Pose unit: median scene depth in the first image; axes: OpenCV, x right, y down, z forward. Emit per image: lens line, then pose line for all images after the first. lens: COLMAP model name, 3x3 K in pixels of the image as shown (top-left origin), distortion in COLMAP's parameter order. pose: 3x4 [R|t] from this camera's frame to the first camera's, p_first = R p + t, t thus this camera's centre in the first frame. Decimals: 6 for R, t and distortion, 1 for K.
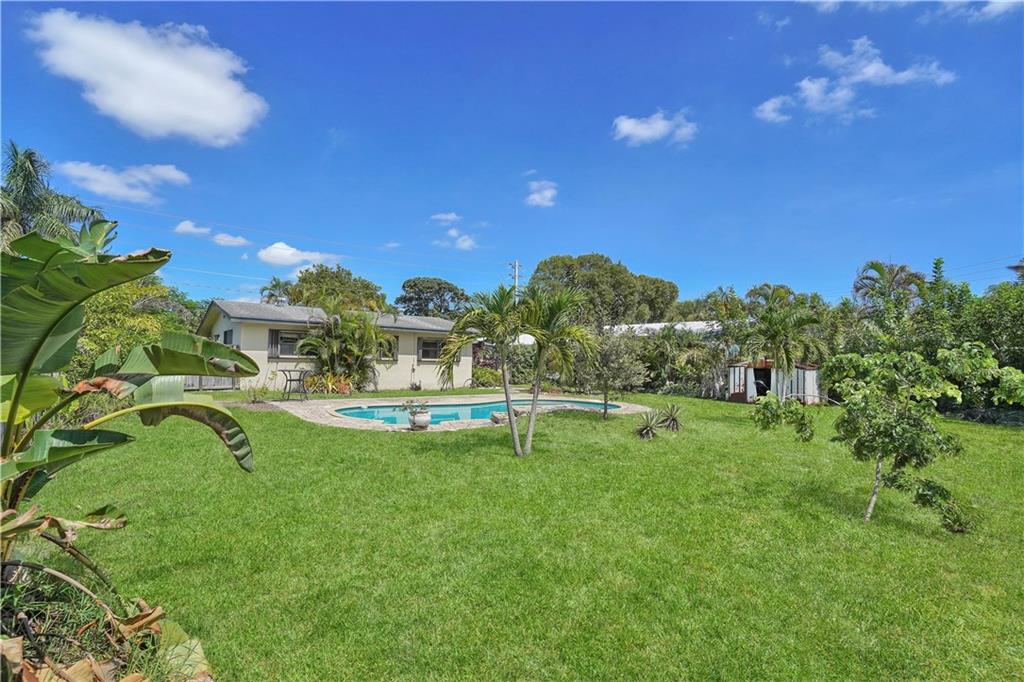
lens RADIAL K [[521.5, 0, 513.2], [0, 521.5, 336.8], [0, 0, 1]] dist [0.002845, 0.000319]
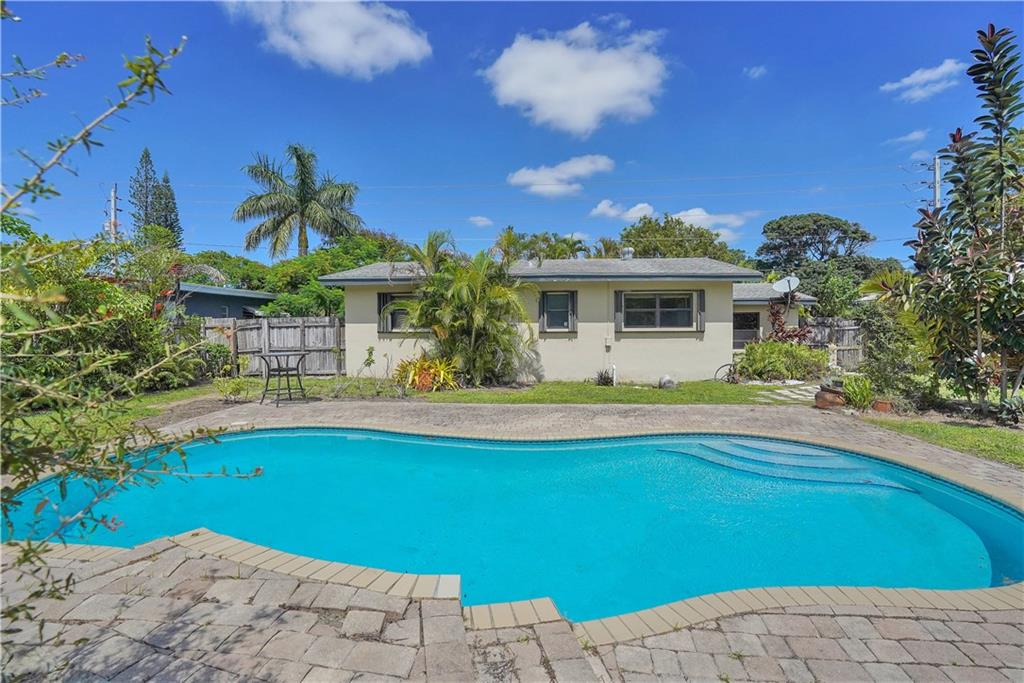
lens RADIAL K [[502.3, 0, 512.0], [0, 502.3, 341.5], [0, 0, 1]] dist [-0.054572, 0.031322]
pose [[0.702545, -0.002638, -0.711634, 0.132487], [0.055160, 0.997187, 0.050758, 0.022464], [0.709498, -0.074914, 0.700714, 0.541482]]
